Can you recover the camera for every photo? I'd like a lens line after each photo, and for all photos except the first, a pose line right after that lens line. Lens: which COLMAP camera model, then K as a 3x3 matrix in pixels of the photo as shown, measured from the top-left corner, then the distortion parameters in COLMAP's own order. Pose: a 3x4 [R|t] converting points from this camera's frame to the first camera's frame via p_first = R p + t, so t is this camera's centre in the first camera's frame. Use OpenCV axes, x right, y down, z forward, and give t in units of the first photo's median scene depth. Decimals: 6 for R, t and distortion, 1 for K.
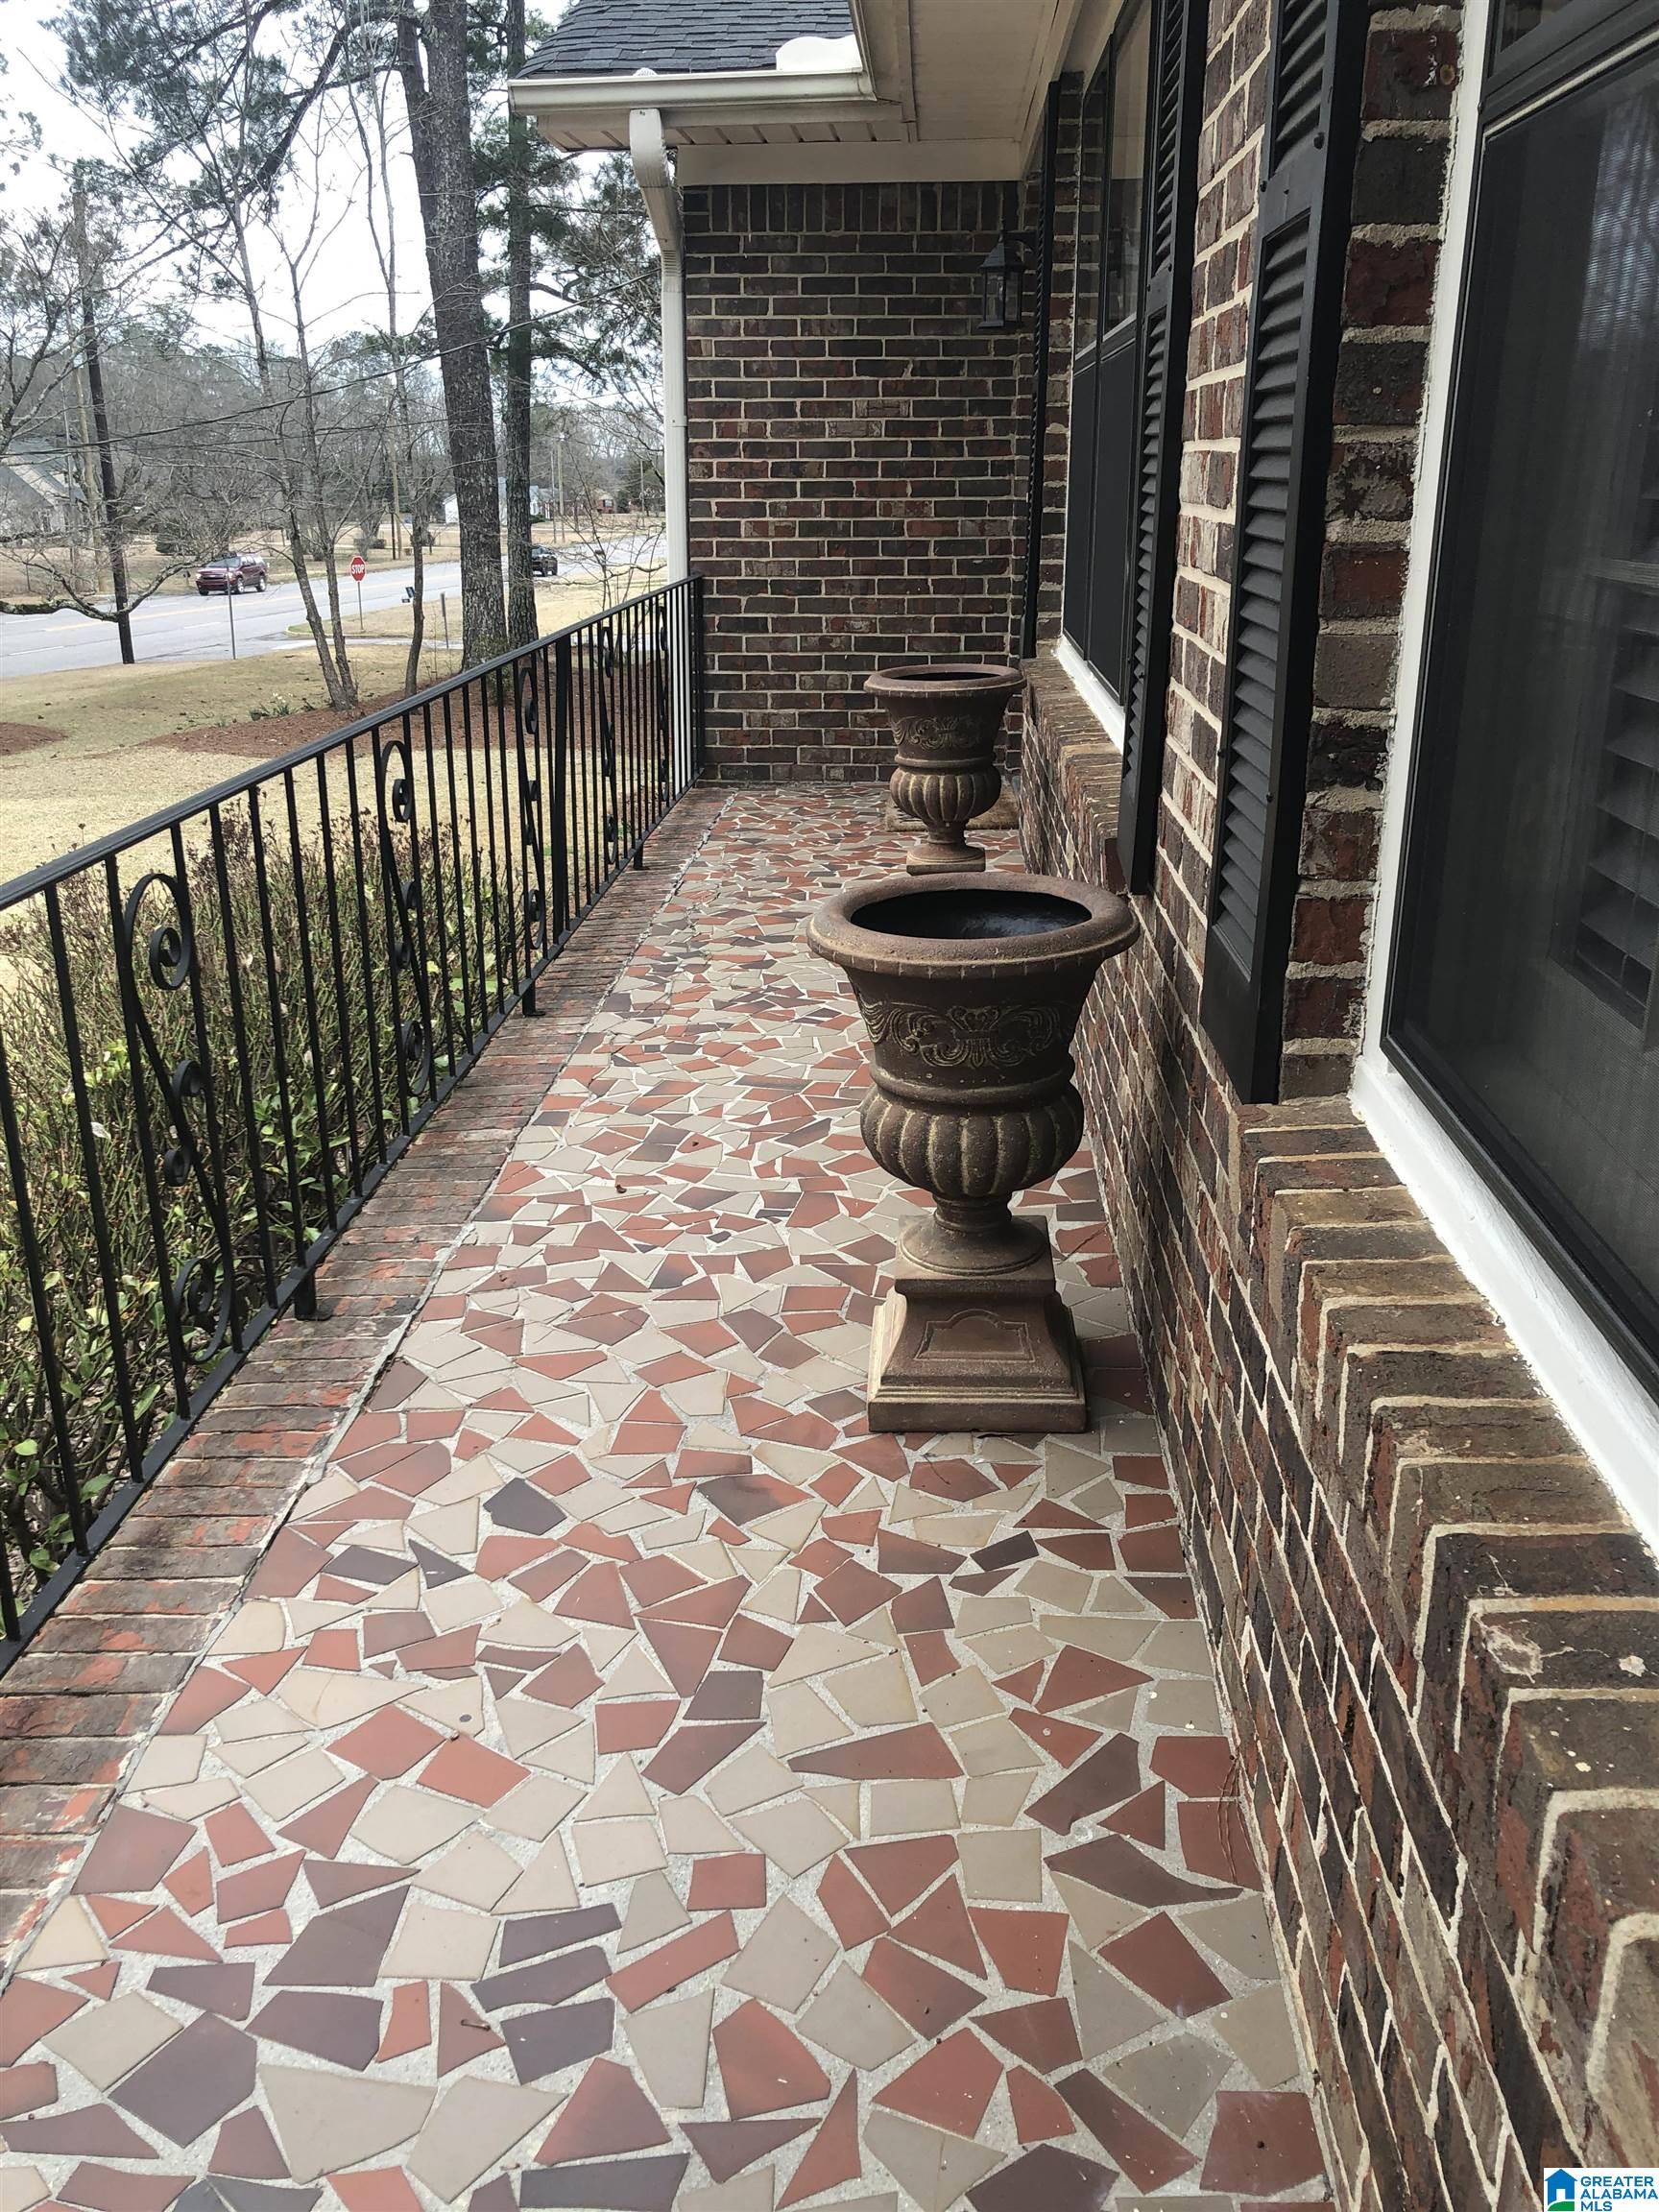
lens RADIAL K [[1756.4, 0, 829.5], [0, 1756.4, 1106.0], [0, 0, 1]] dist [0.006004, -0.000601]
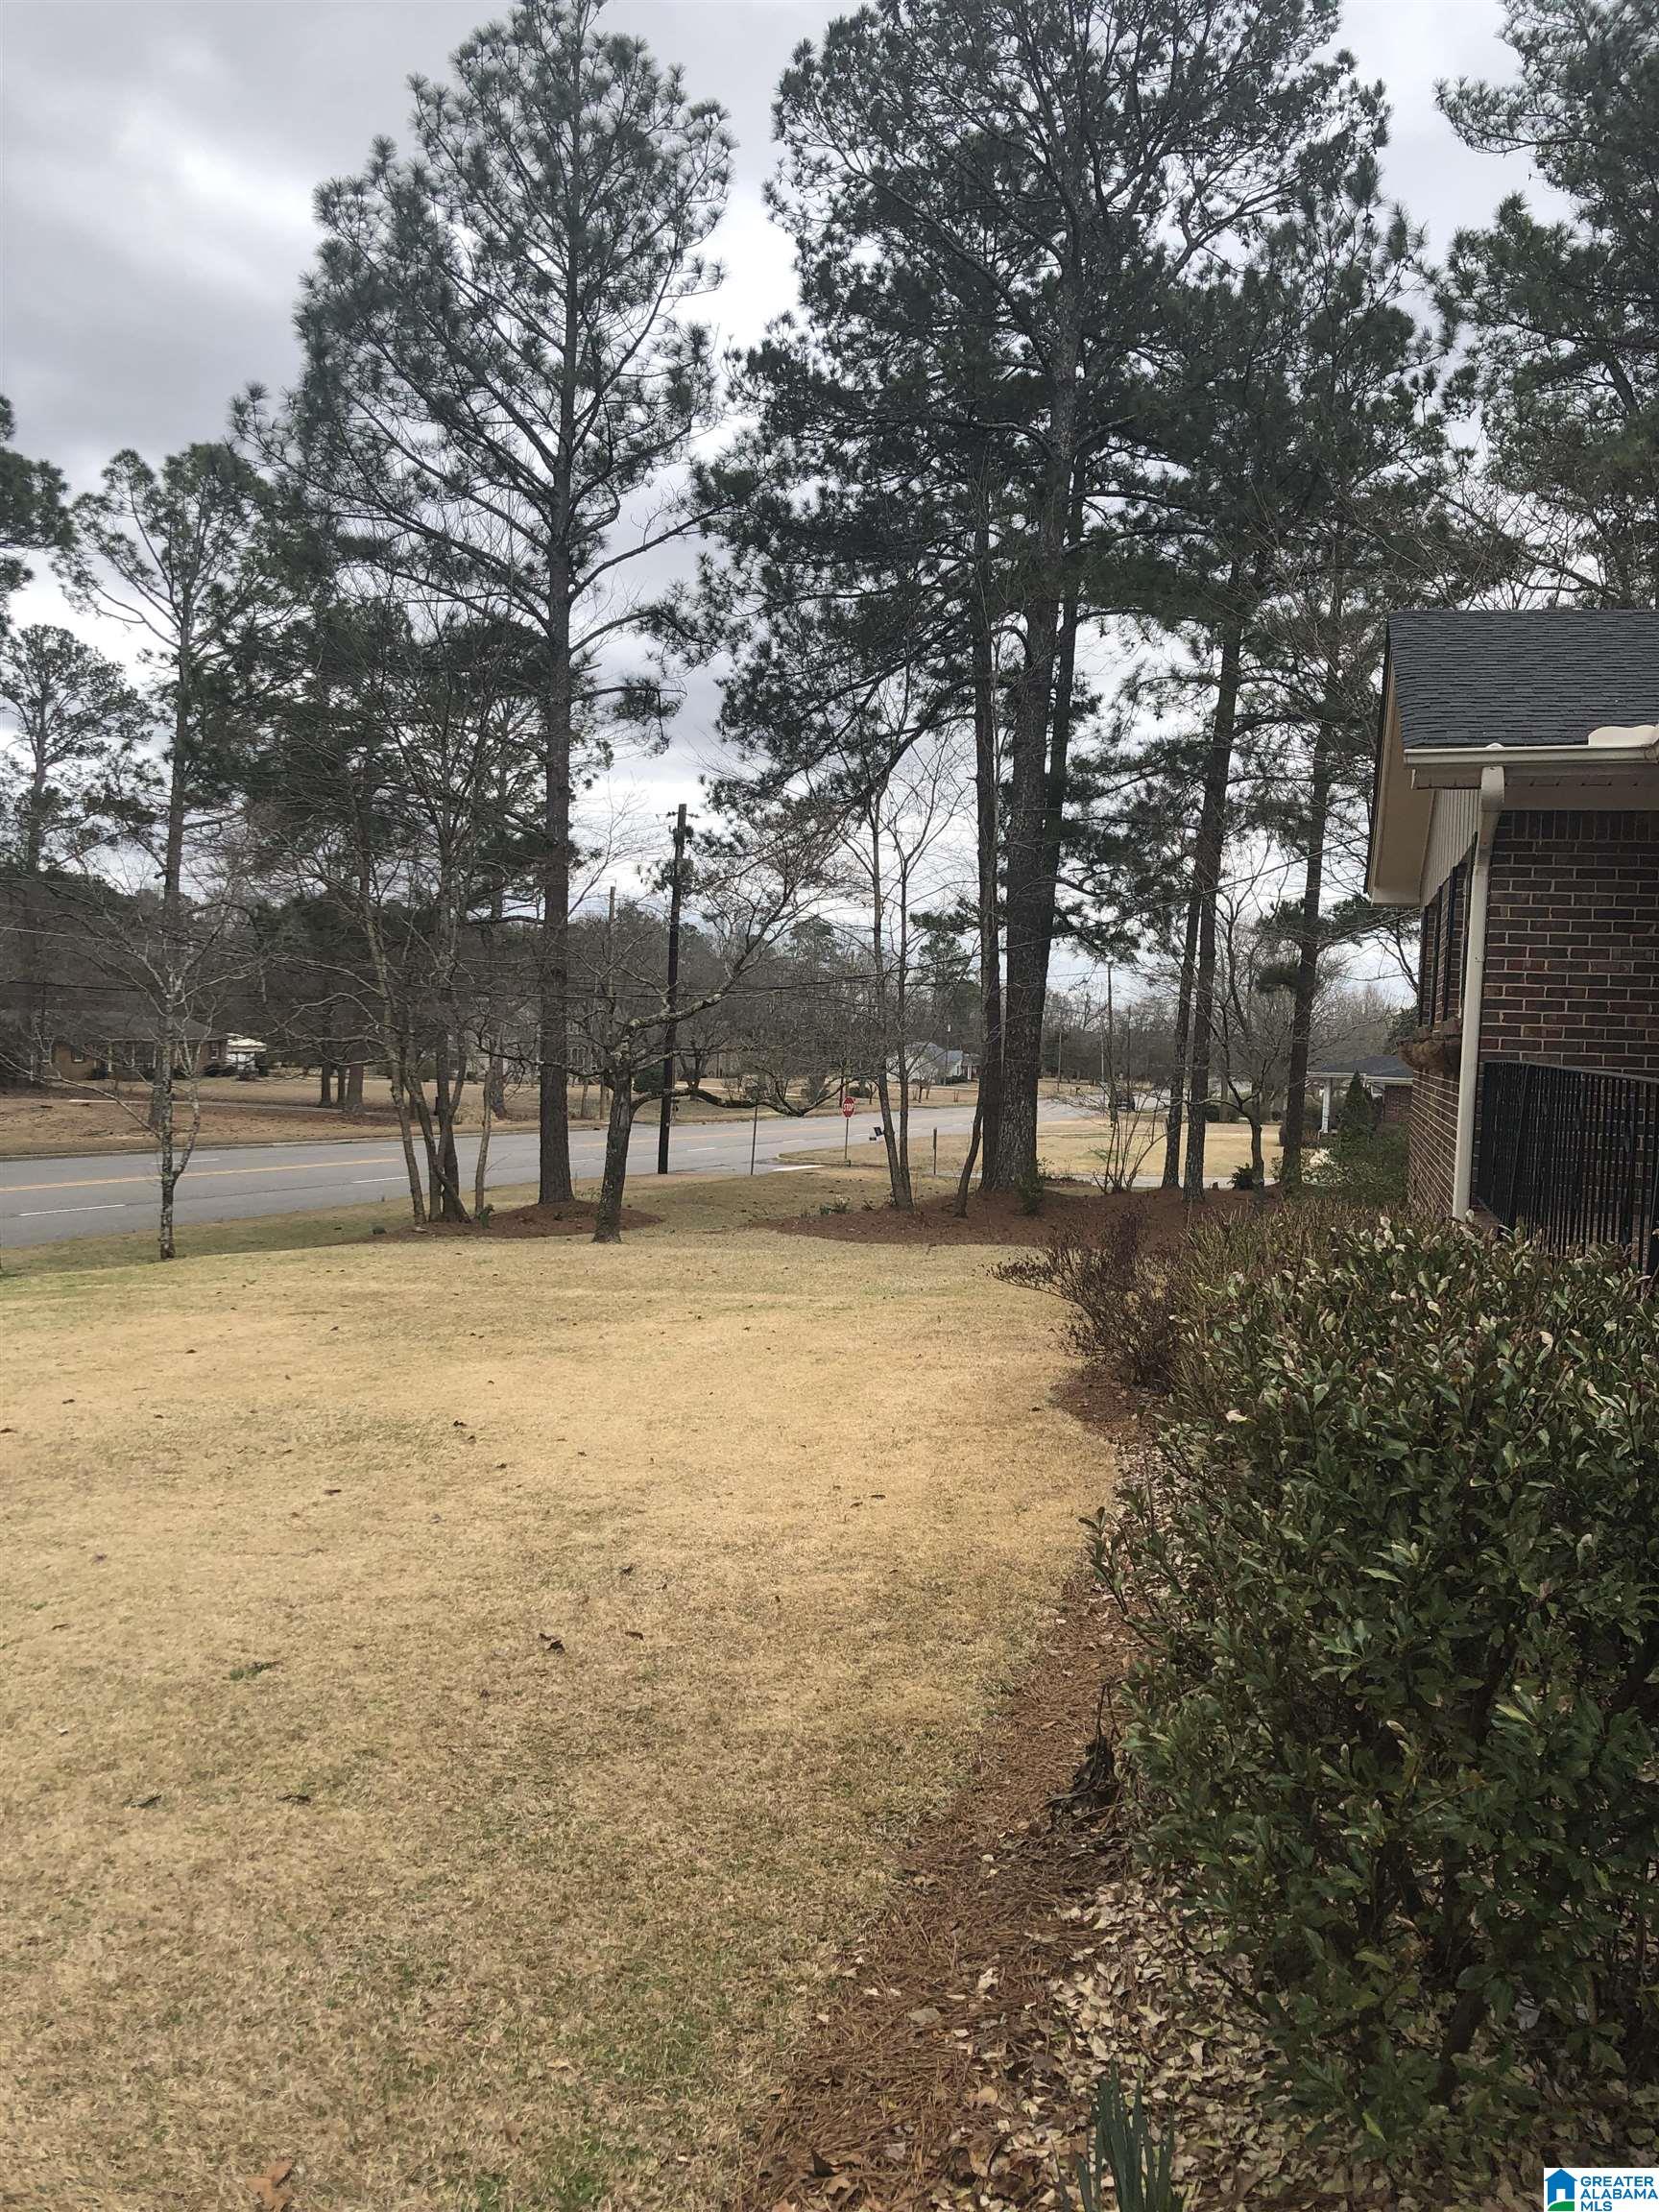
lens RADIAL K [[1756.4, 0, 829.5], [0, 1756.4, 1106.0], [0, 0, 1]] dist [0.006004, -0.000601]
pose [[0.972846, 0.050526, -0.225870, -0.266718], [-0.116999, 0.949371, -0.291556, 0.200832], [0.199703, 0.310066, 0.929504, -0.392776]]
